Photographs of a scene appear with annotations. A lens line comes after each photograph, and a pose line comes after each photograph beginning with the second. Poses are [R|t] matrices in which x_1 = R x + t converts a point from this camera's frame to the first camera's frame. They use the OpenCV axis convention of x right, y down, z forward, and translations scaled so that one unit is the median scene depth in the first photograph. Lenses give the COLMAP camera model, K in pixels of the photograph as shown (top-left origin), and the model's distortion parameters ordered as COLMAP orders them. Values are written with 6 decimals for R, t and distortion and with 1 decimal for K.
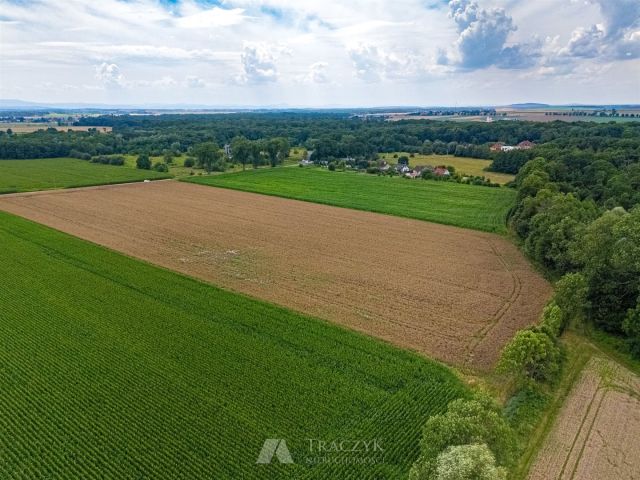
lens RADIAL K [[469.0, 0, 359.9], [0, 469.0, 236.6], [0, 0, 1]] dist [0.025525, -0.000419]
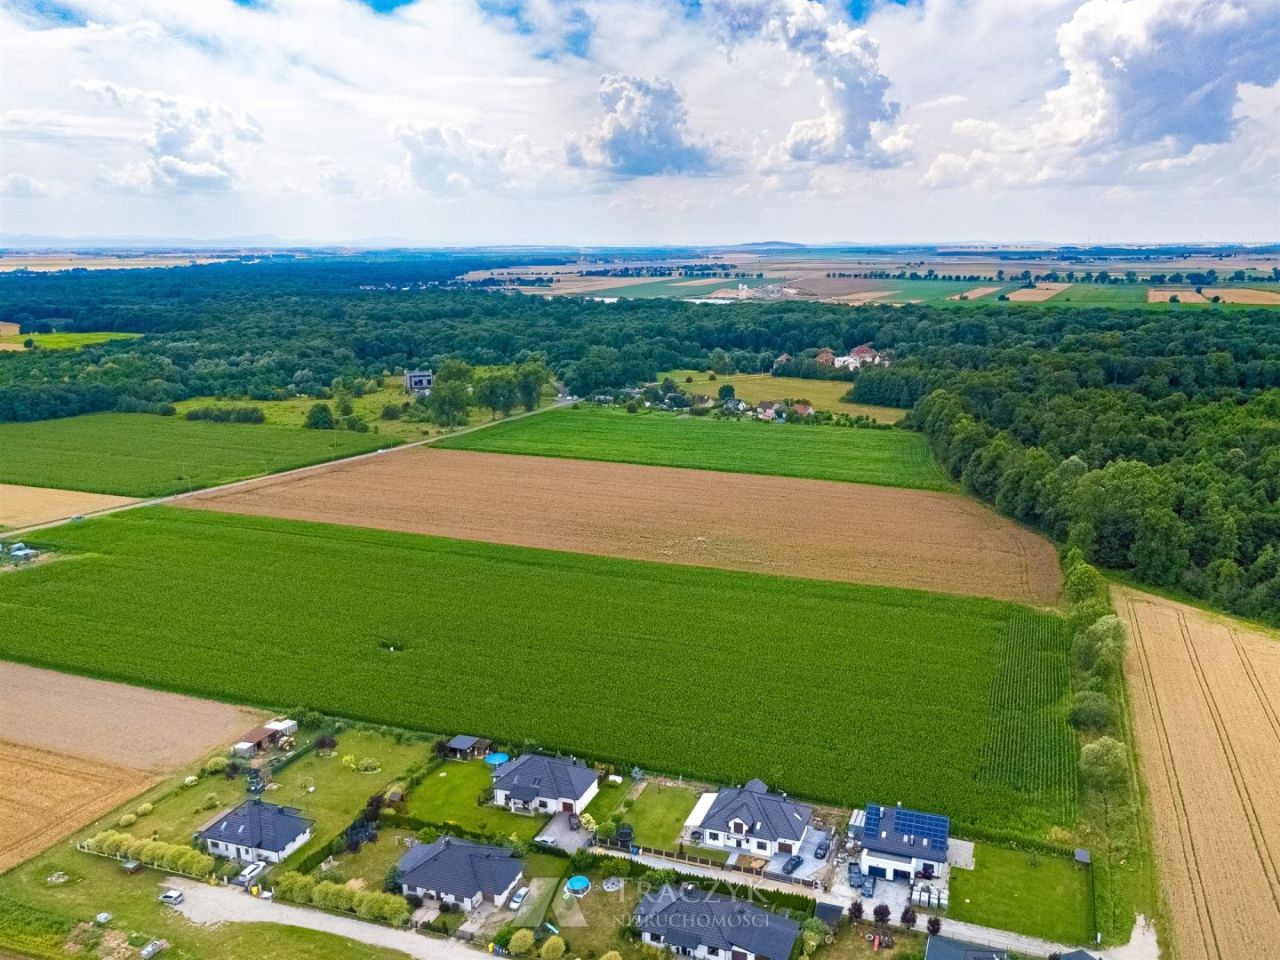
lens RADIAL K [[938.1, 0, 719.8], [0, 938.1, 473.2], [0, 0, 1]] dist [0.025525, -0.000419]
pose [[0.954872, -0.077192, 0.286812, -0.388137], [0.083730, 0.996432, -0.010579, -0.036196], [-0.284973, 0.034116, 0.957928, -0.367589]]
